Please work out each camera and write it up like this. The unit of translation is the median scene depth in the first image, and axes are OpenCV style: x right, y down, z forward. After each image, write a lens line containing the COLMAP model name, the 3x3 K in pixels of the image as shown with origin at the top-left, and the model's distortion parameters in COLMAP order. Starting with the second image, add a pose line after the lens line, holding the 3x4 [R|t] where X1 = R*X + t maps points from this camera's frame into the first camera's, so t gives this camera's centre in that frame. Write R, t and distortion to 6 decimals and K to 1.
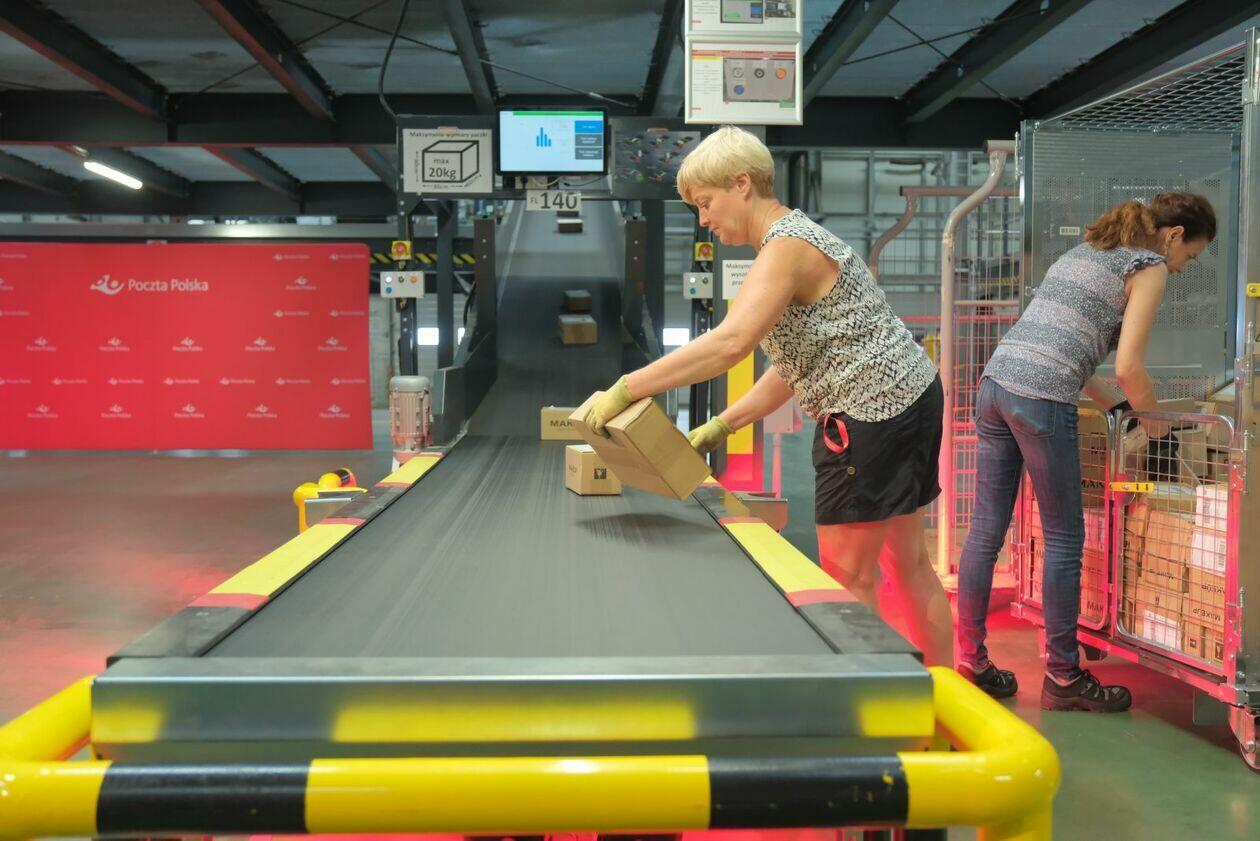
lens RADIAL K [[1265.1, 0, 625.5], [0, 1265.1, 417.4], [0, 0, 1]] dist [-0.018355, 0.000000]
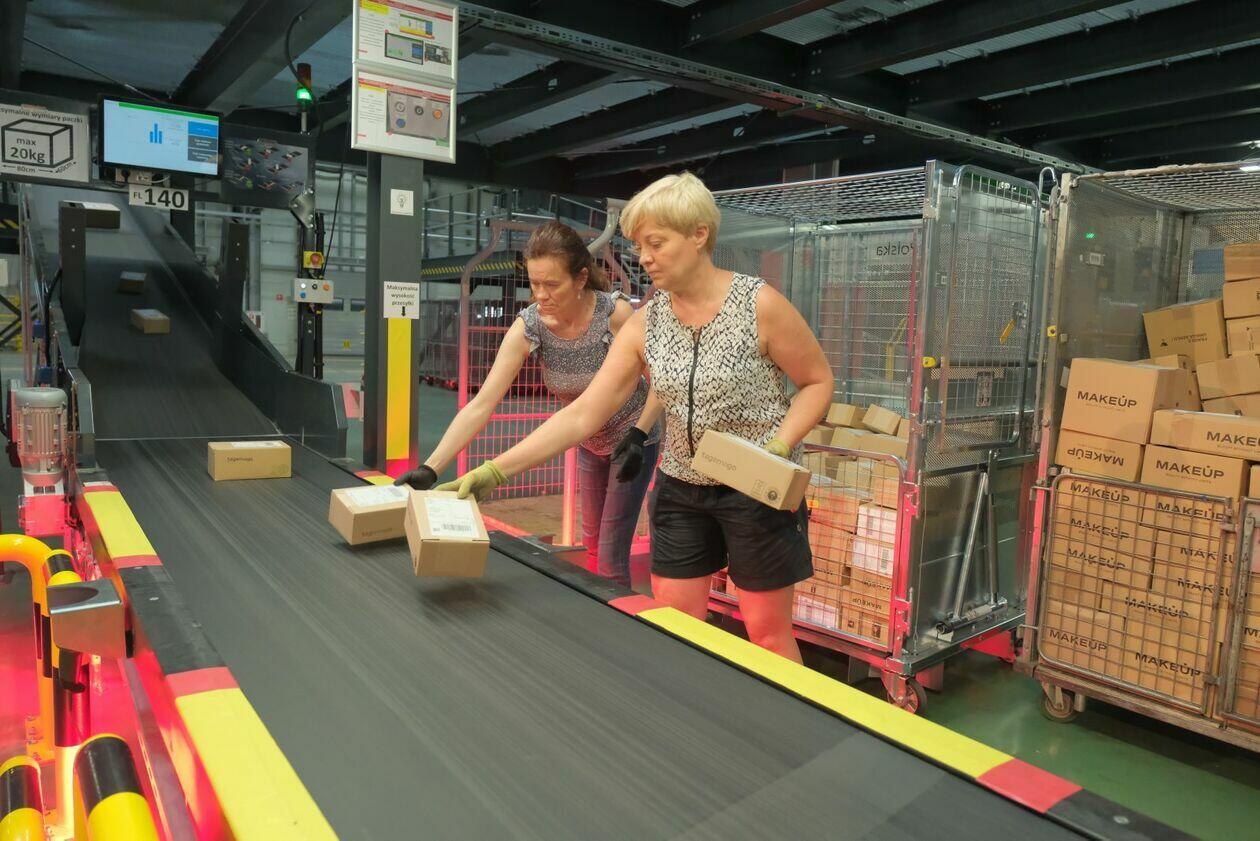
lens RADIAL K [[894.3, 0, 633.6], [0, 894.3, 419.9], [0, 0, 1]] dist [-0.041116, 0.024927]
pose [[0.836332, -0.019874, 0.547863, -0.133816], [-0.019015, 0.997690, 0.065218, -0.049140], [-0.547894, -0.064962, 0.834022, 0.198504]]
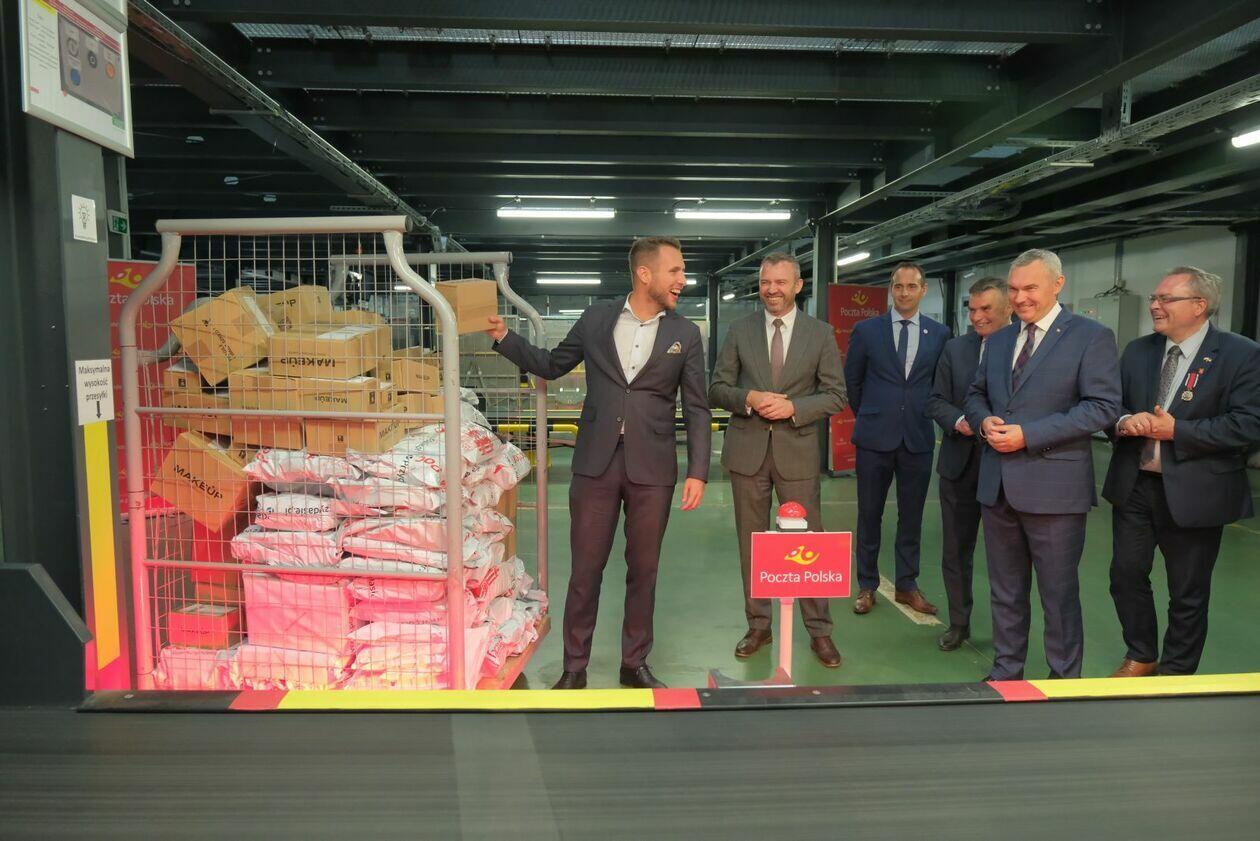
lens RADIAL K [[846.0, 0, 633.2], [0, 846.0, 425.0], [0, 0, 1]] dist [-0.022555, 0.005951]
pose [[-0.027370, -0.093793, 0.995215, -0.267863], [0.034926, 0.994891, 0.094723, -0.100210], [-0.999015, 0.037351, -0.023954, 0.612025]]
